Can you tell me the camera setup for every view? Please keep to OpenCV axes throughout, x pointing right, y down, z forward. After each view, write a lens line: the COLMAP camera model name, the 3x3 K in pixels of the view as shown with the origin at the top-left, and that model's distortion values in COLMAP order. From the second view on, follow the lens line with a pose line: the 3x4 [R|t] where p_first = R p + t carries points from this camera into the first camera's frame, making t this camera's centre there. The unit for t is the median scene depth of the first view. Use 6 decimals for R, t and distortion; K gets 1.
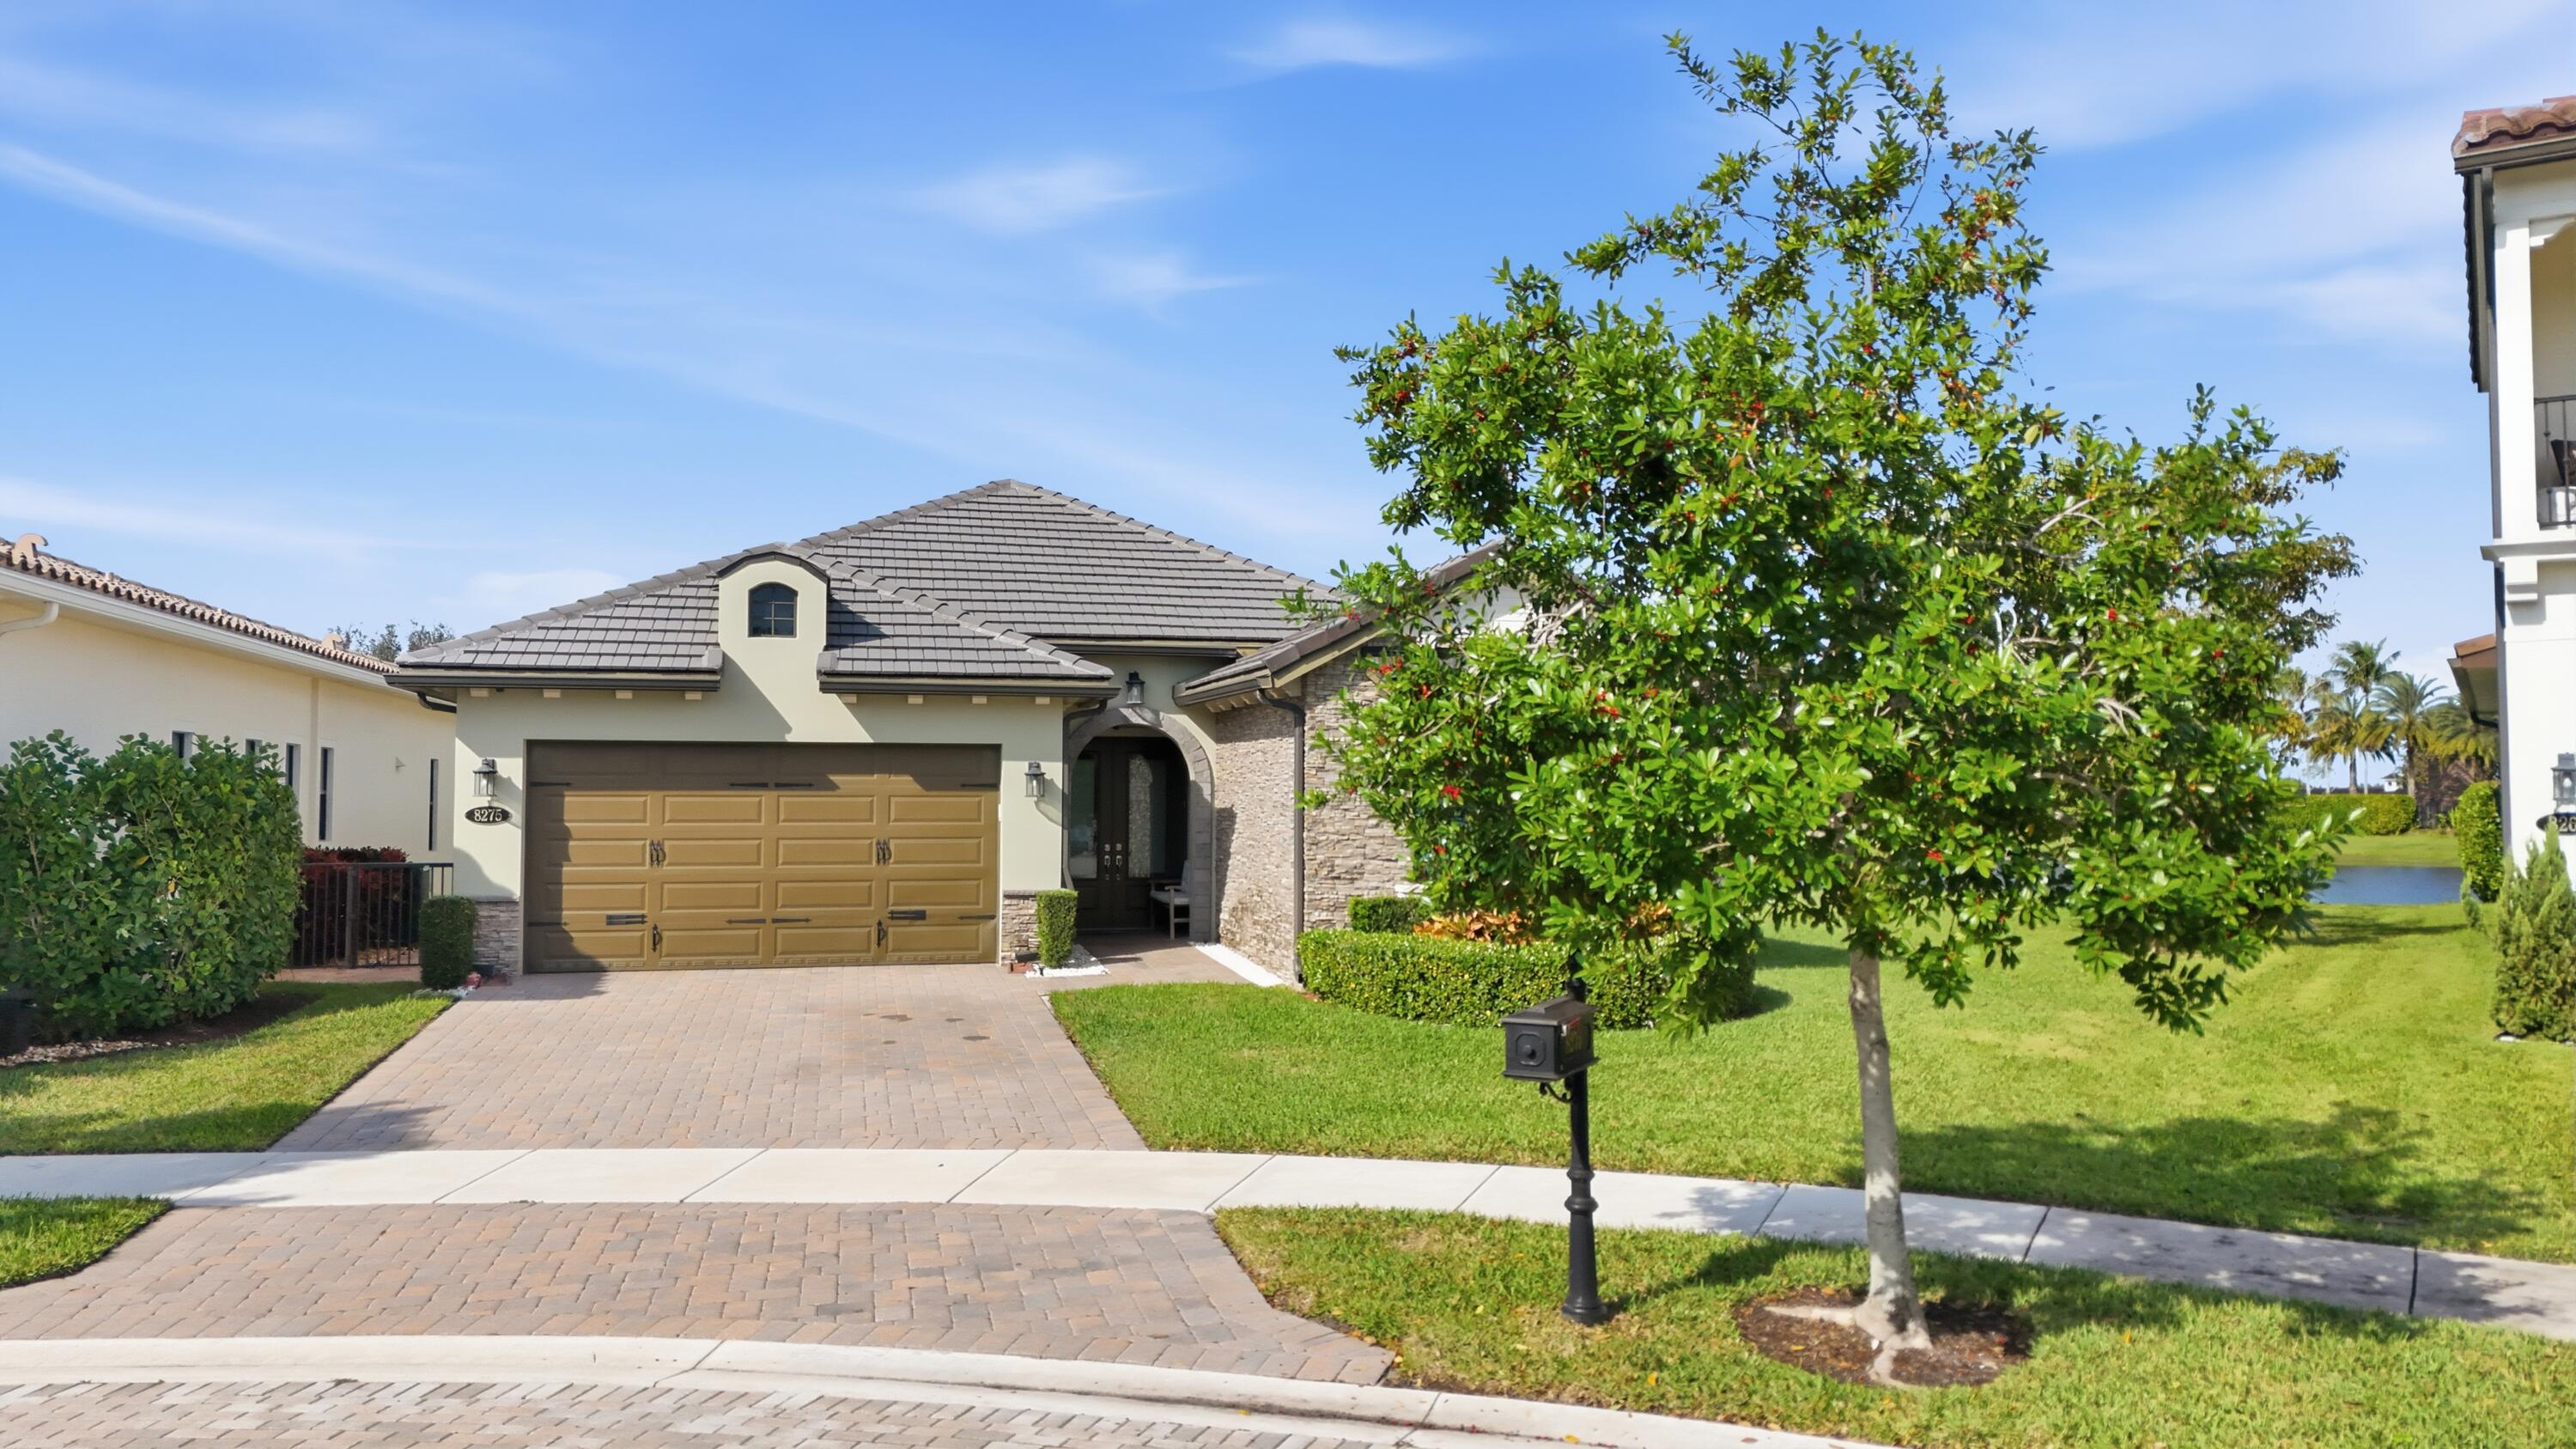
lens RADIAL K [[1868.0, 0, 1288.0], [0, 1868.0, 724.5], [0, 0, 1]] dist [0.076323, -0.040001]
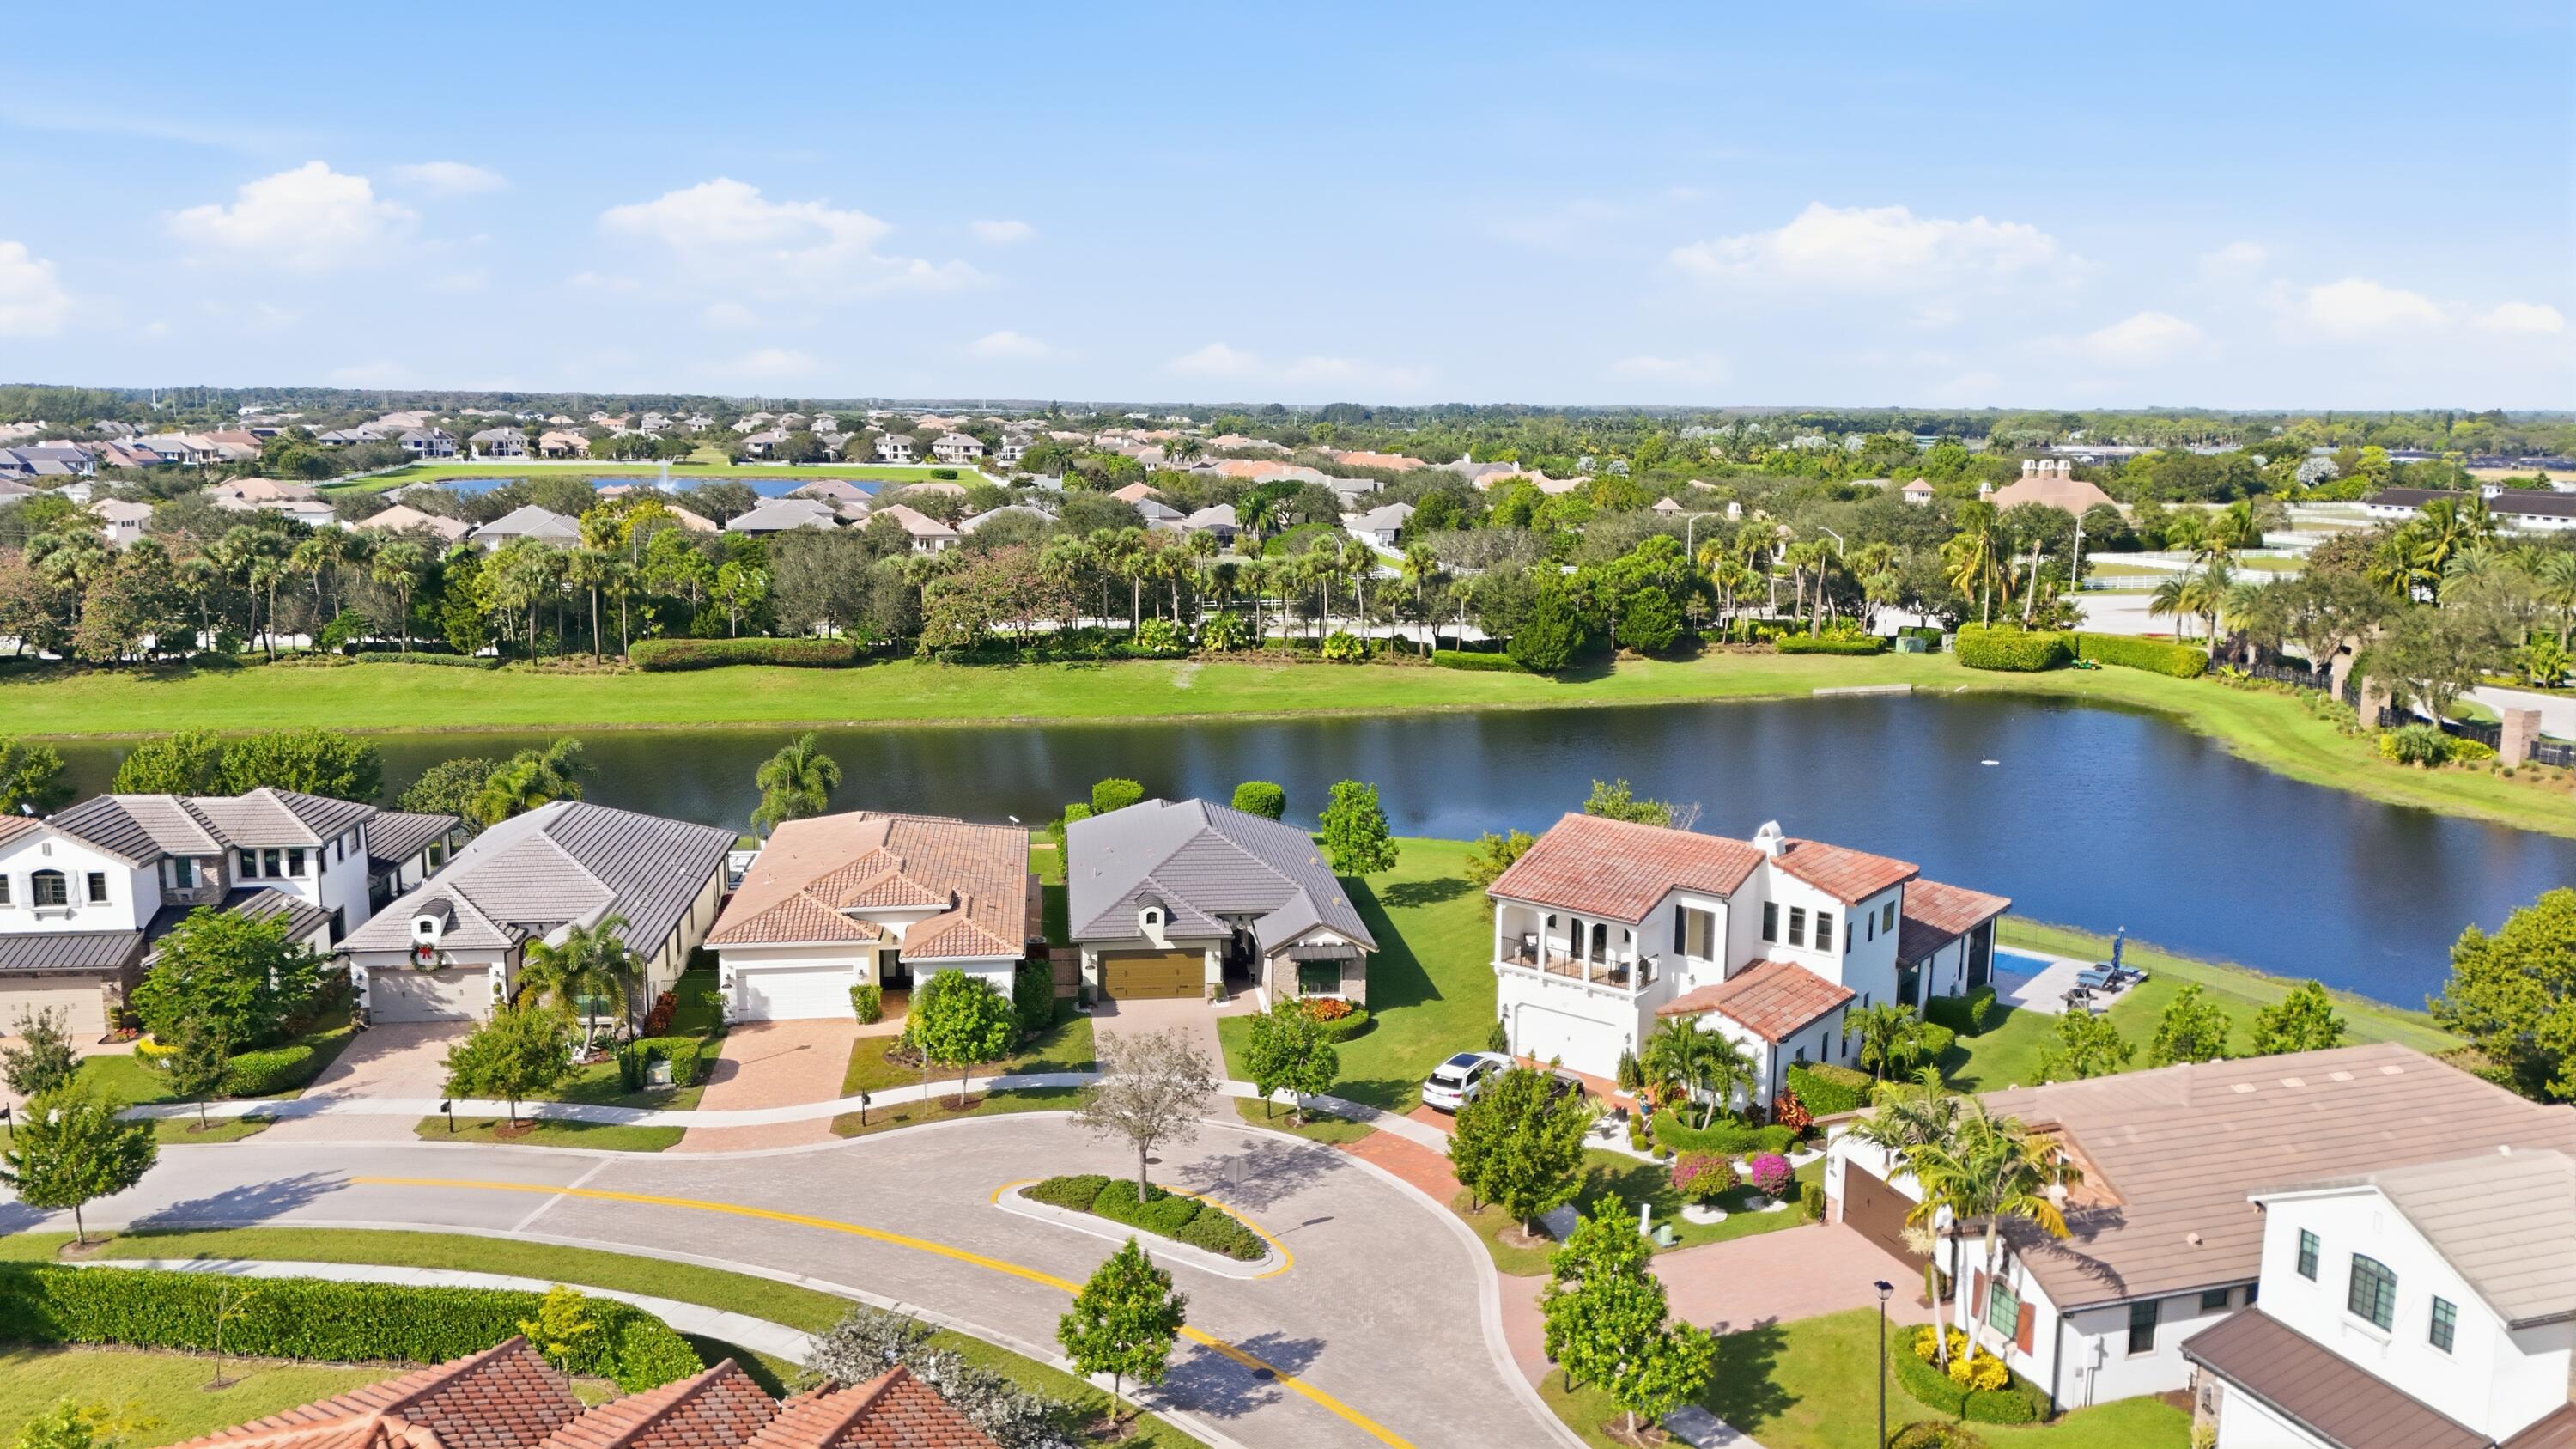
lens RADIAL K [[1849.2, 0, 1288.0], [0, 1849.2, 724.5], [0, 0, 1]] dist [0.141601, -0.194661]
pose [[0.994329, 0.024430, -0.103501, 0.441576], [-0.002156, 0.977685, 0.210065, -1.349401], [0.106323, -0.208651, 0.972194, -2.886629]]
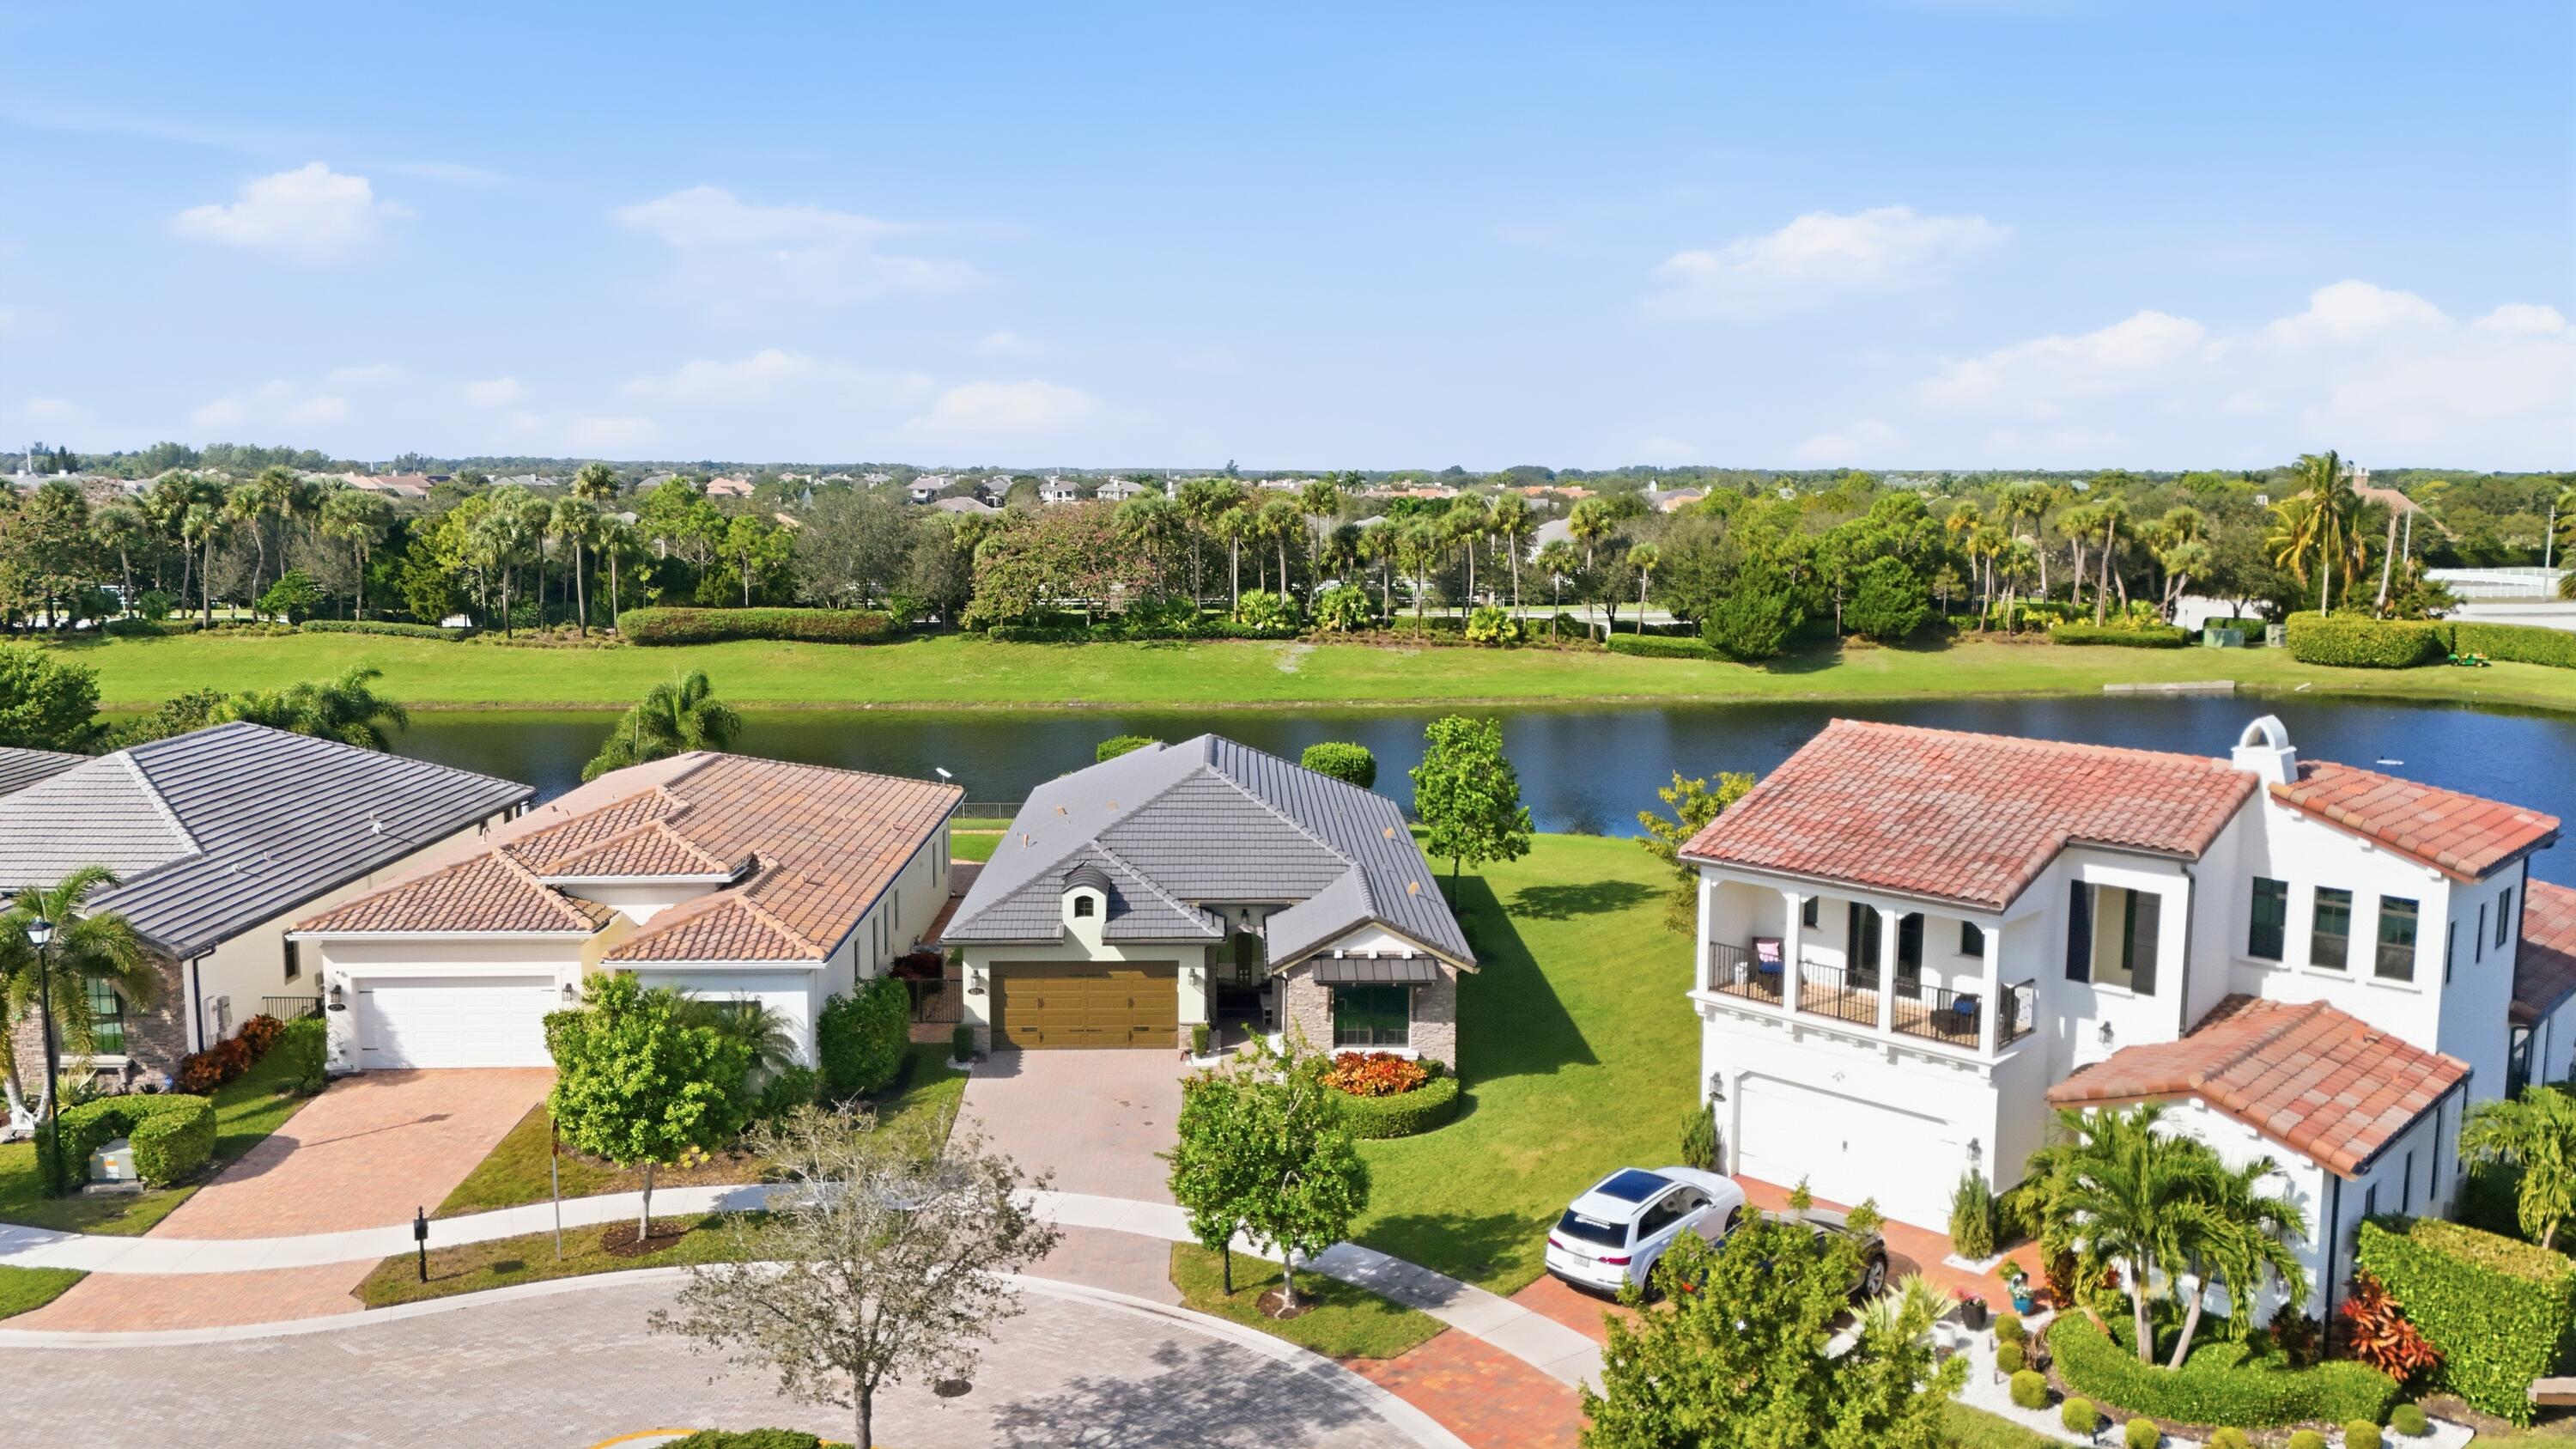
lens RADIAL K [[1868.0, 0, 1288.0], [0, 1868.0, 724.5], [0, 0, 1]] dist [0.076323, -0.040001]
pose [[0.979564, 0.028881, -0.199047, 0.445384], [0.006316, 0.984732, 0.173965, -0.700414], [0.201032, -0.171667, 0.964425, -1.197886]]
